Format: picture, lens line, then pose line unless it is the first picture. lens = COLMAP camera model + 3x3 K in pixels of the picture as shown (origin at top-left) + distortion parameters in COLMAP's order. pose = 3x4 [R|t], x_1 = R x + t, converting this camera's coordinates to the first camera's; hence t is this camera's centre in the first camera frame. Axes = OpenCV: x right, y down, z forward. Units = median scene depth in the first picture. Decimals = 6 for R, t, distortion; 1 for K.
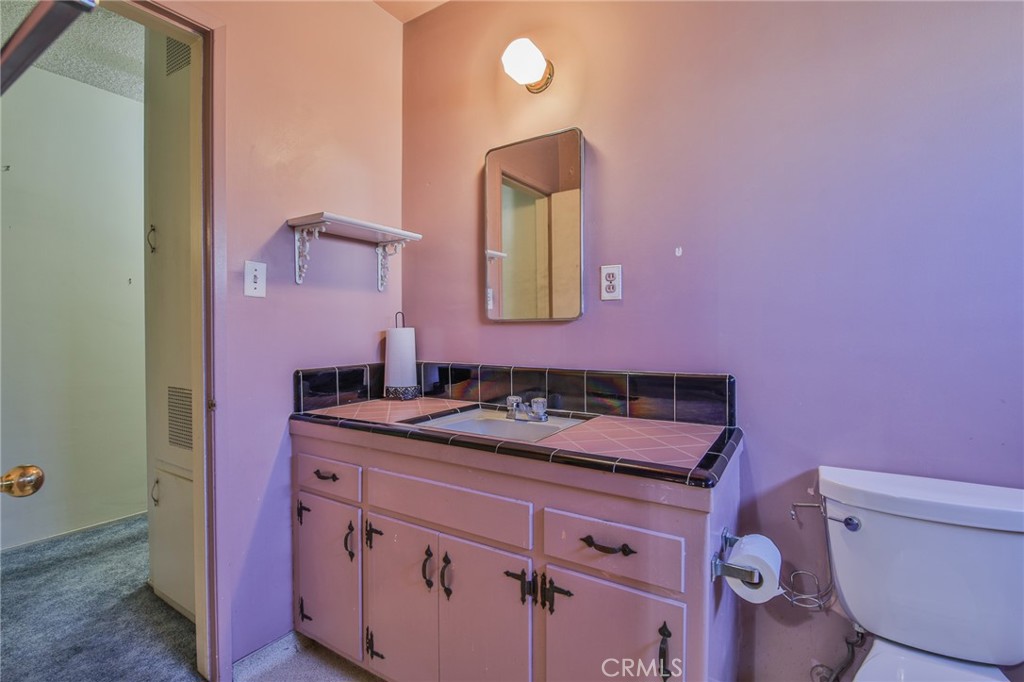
lens RADIAL K [[469.2, 0, 512.4], [0, 469.2, 333.8], [0, 0, 1]] dist [-0.002592, -0.010197]
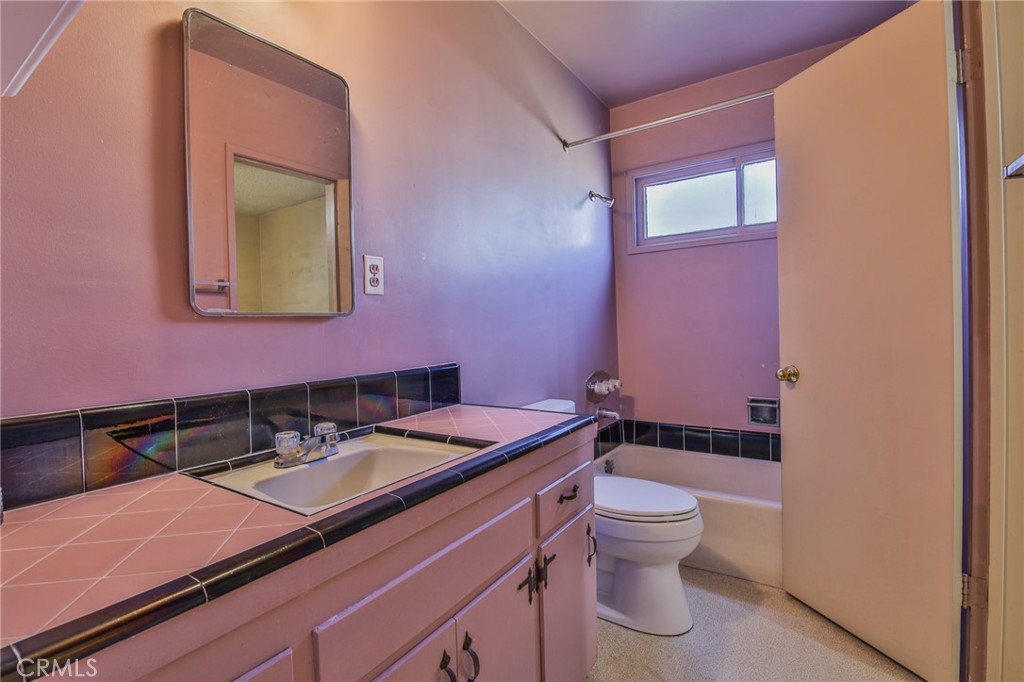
lens RADIAL K [[469.2, 0, 512.4], [0, 469.2, 333.8], [0, 0, 1]] dist [-0.002592, -0.010197]
pose [[0.005503, -0.006863, 0.999961, -0.784773], [0.032341, 0.999455, 0.006682, 0.006080], [-0.999462, 0.032303, 0.005722, 0.840332]]
